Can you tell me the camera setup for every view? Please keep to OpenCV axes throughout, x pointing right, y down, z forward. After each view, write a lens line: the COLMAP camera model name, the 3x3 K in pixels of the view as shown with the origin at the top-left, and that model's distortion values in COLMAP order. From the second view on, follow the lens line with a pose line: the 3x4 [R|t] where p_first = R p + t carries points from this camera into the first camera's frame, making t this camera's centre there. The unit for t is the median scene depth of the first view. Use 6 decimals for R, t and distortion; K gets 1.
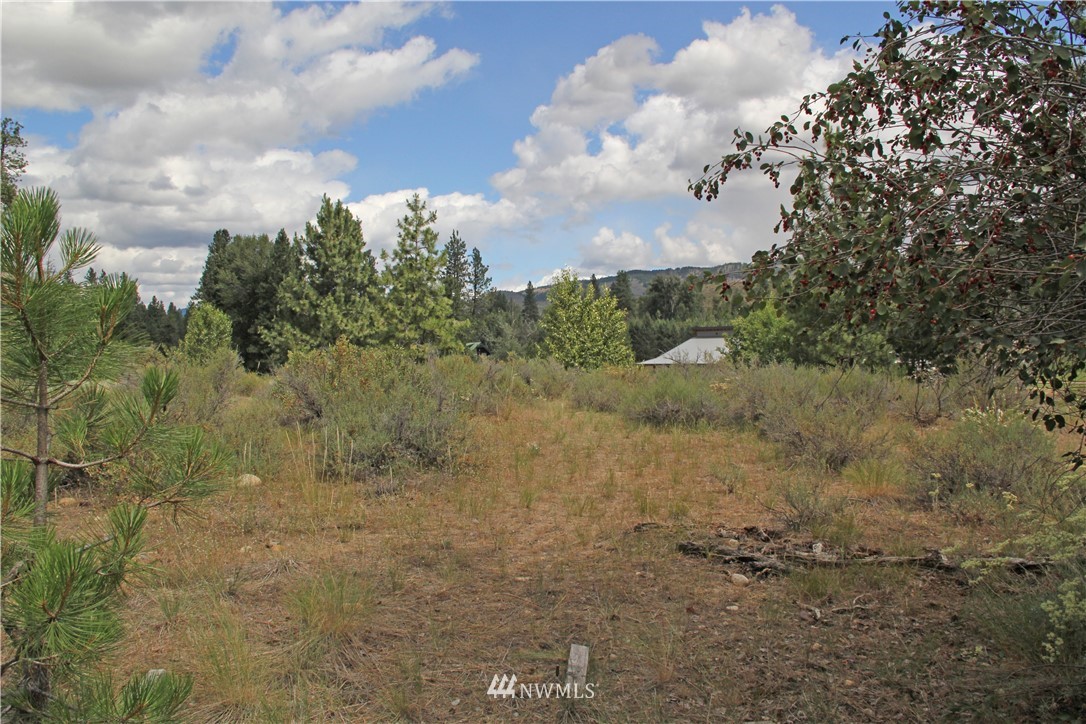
lens RADIAL K [[937.1, 0, 542.6], [0, 937.1, 363.1], [0, 0, 1]] dist [-0.139946, 0.083649]
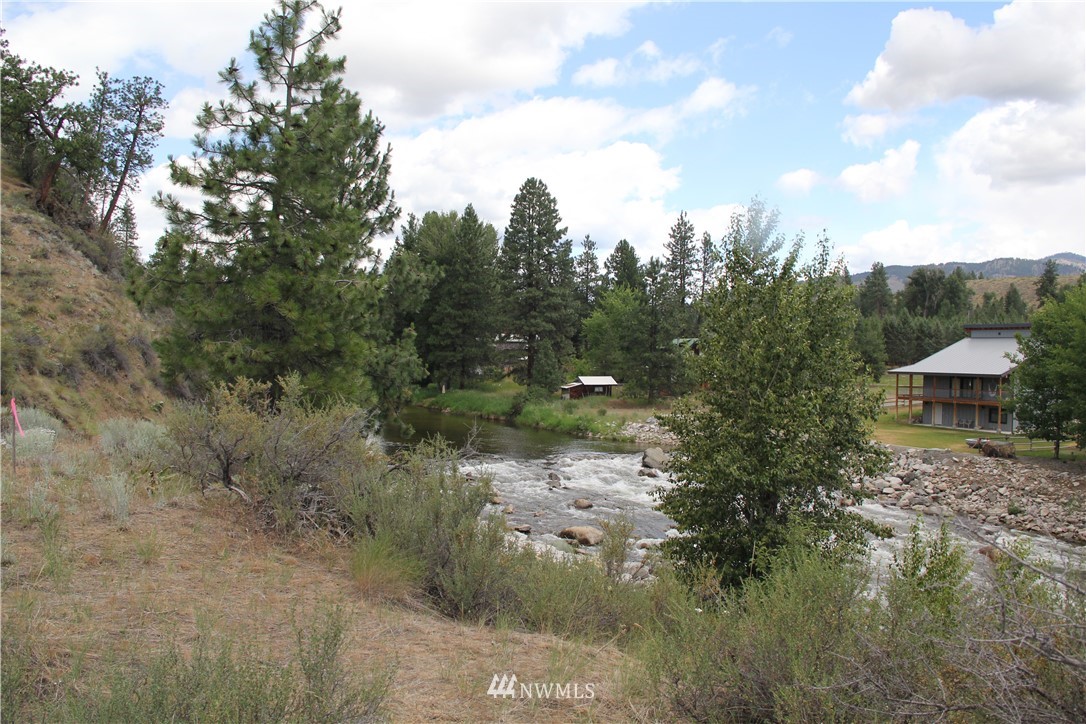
lens RADIAL K [[937.1, 0, 543.4], [0, 937.1, 363.0], [0, 0, 1]] dist [-0.139946, 0.083649]
pose [[0.965115, 0.027917, -0.260334, 0.013246], [-0.026478, 0.999609, 0.009033, -0.002668], [0.260484, -0.001825, 0.965476, 0.107961]]
